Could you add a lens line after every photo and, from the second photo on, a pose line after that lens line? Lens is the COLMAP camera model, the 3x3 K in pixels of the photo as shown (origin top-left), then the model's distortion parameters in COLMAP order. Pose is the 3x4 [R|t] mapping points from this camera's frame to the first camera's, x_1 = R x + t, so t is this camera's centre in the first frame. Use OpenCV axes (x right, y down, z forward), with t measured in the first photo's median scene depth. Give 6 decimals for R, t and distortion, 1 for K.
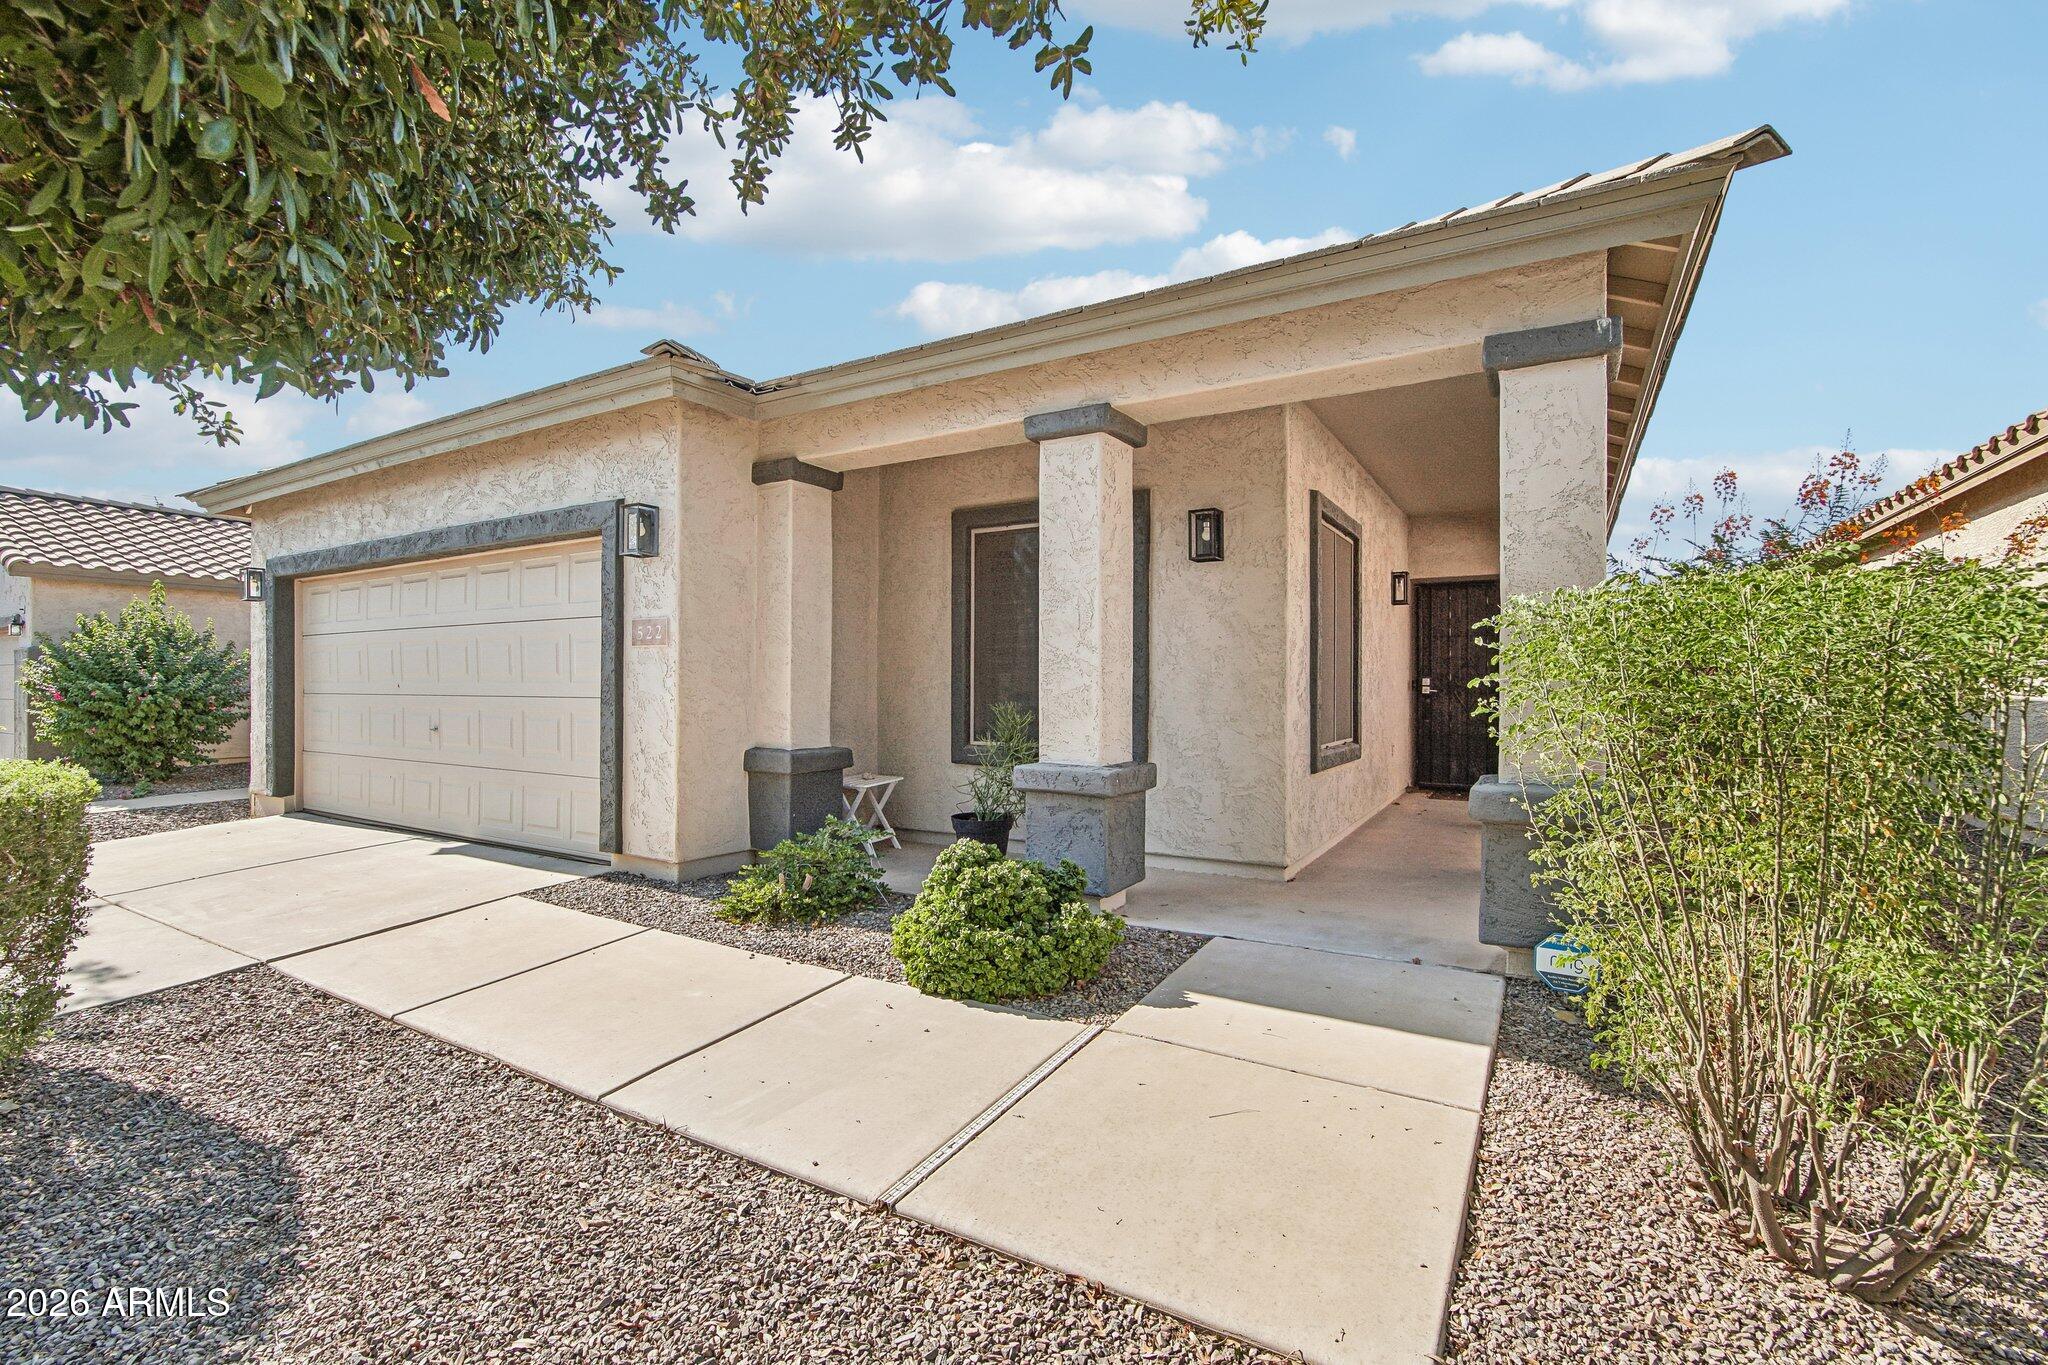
lens RADIAL K [[926.3, 0, 1016.4], [0, 926.3, 688.6], [0, 0, 1]] dist [-0.034621, 0.001325]
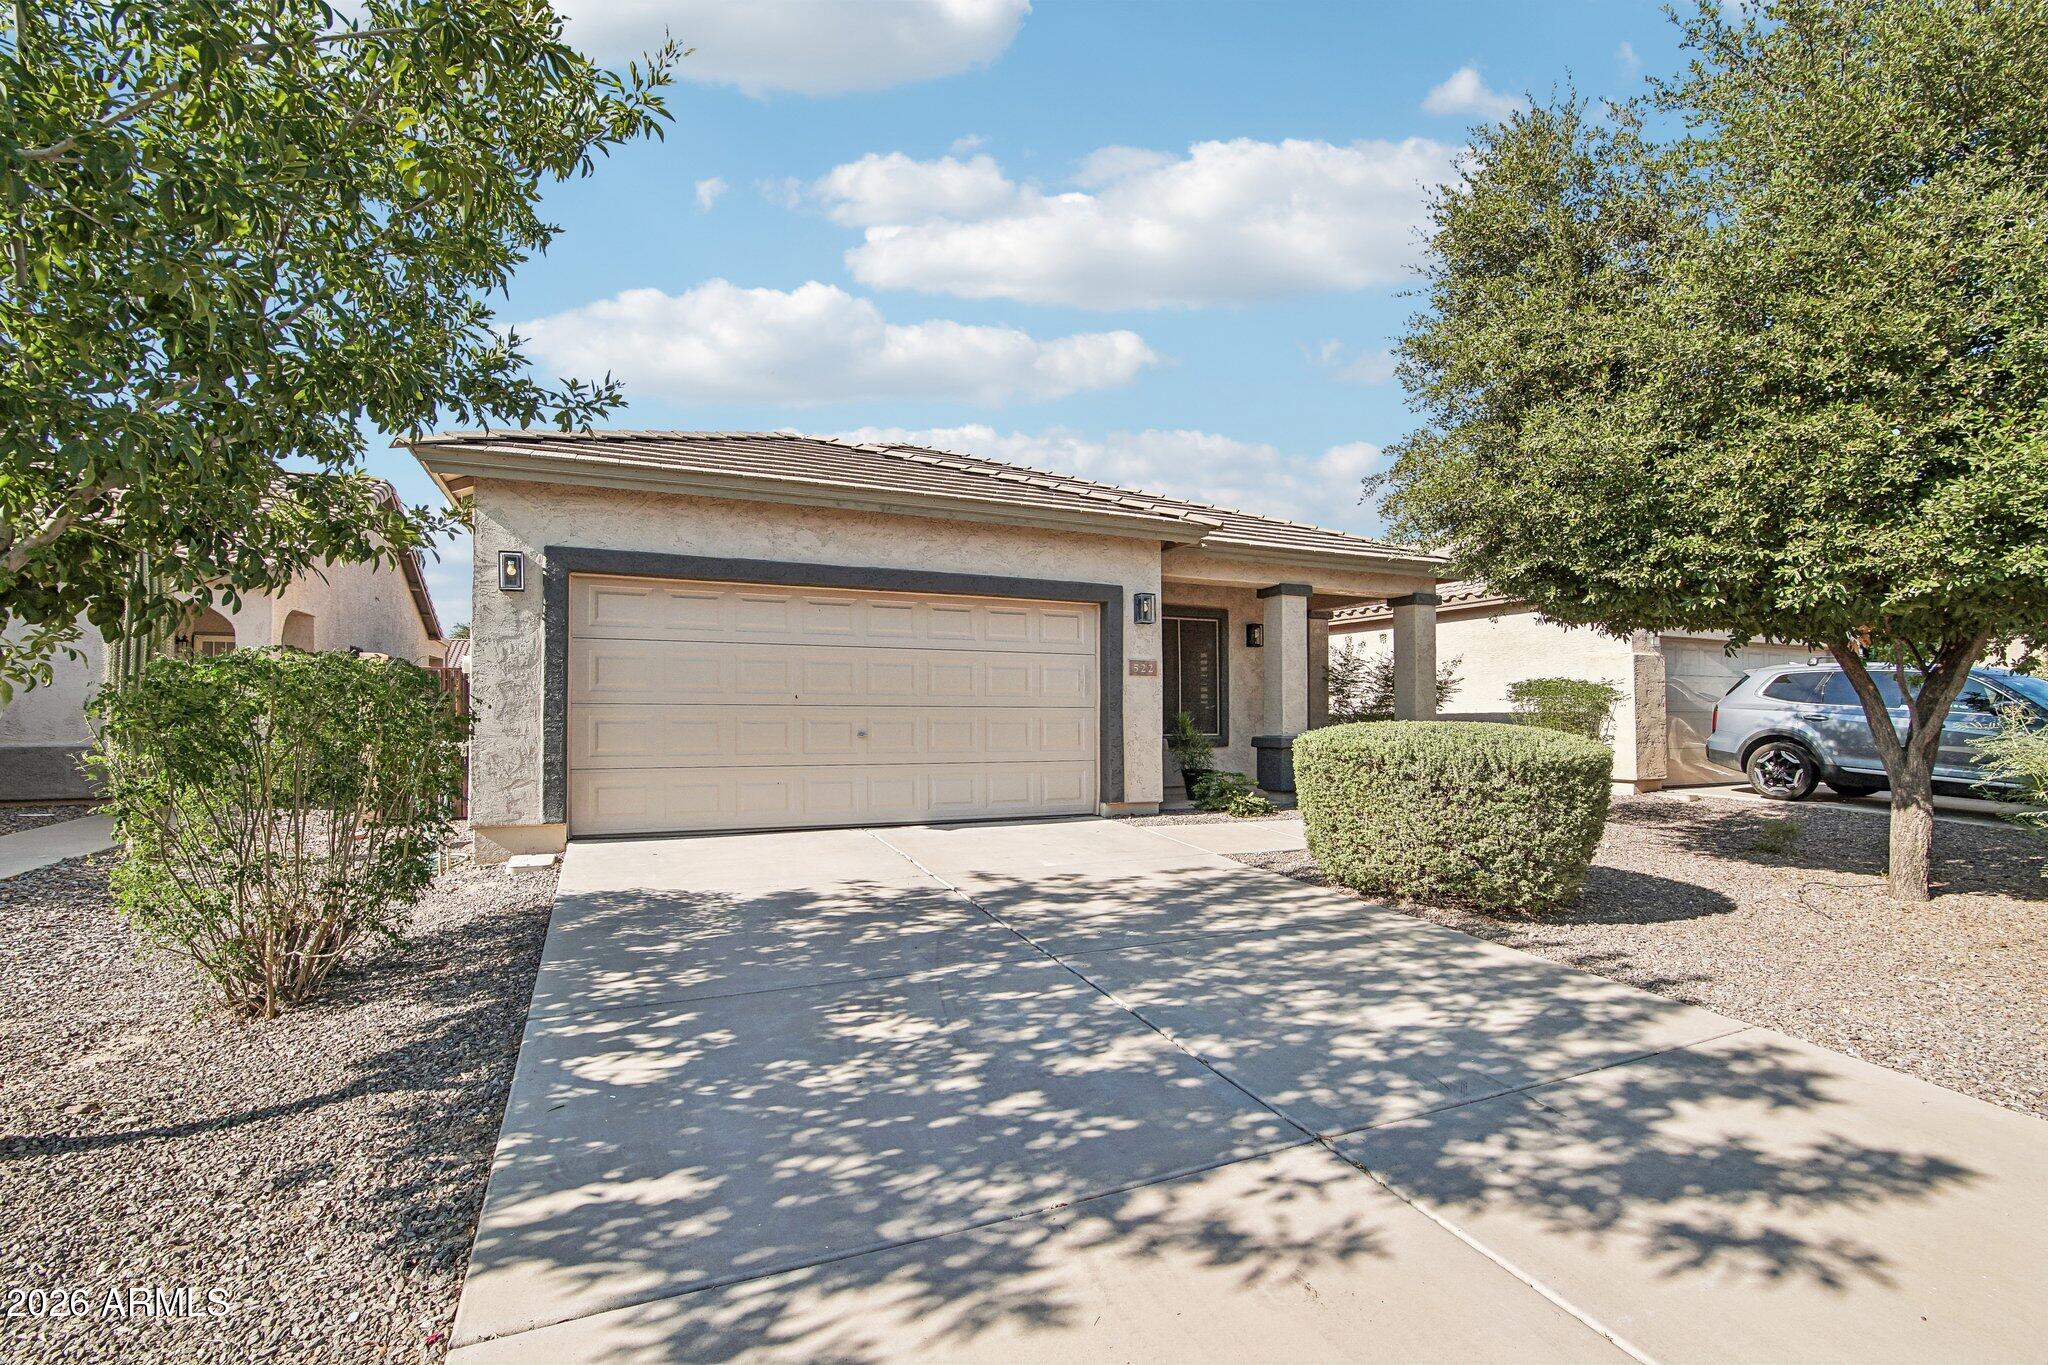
lens RADIAL K [[912.7, 0, 1015.8], [0, 912.7, 674.9], [0, 0, 1]] dist [-0.040518, -0.000034]
pose [[0.577413, 0.032202, 0.815817, -1.884988], [0.000370, 0.999211, -0.039703, 0.017577], [-0.816452, 0.023227, 0.576946, 0.218262]]
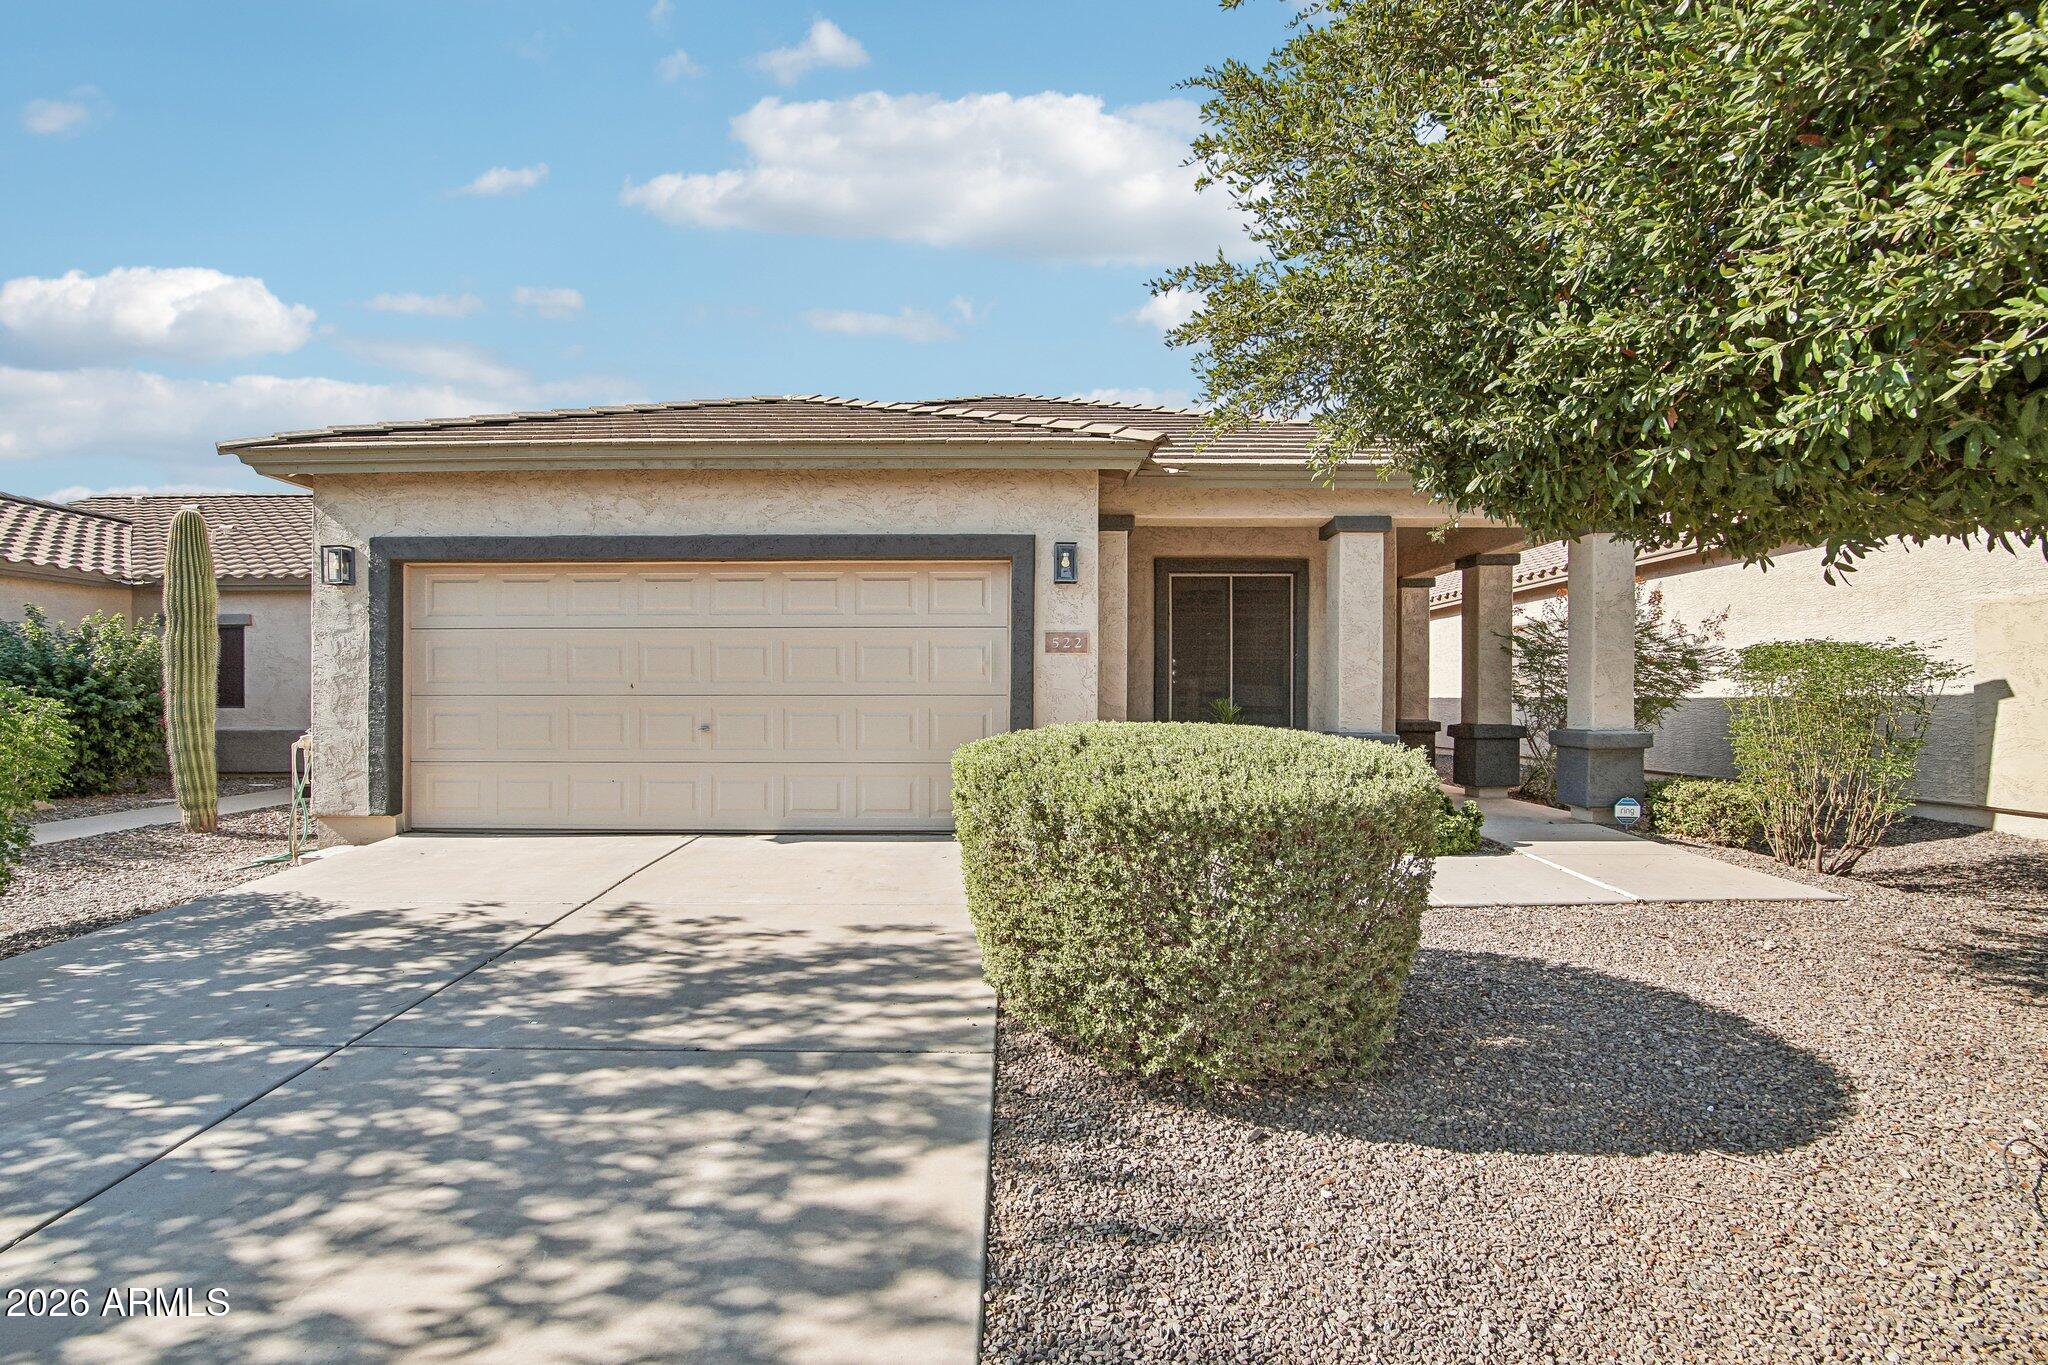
lens RADIAL K [[926.3, 0, 1016.4], [0, 926.3, 688.6], [0, 0, 1]] dist [-0.034621, 0.001325]
pose [[0.859750, -0.002584, 0.510709, -1.104374], [0.005864, 0.999971, -0.004813, 0.008583], [-0.510682, 0.007133, 0.859740, -0.072267]]
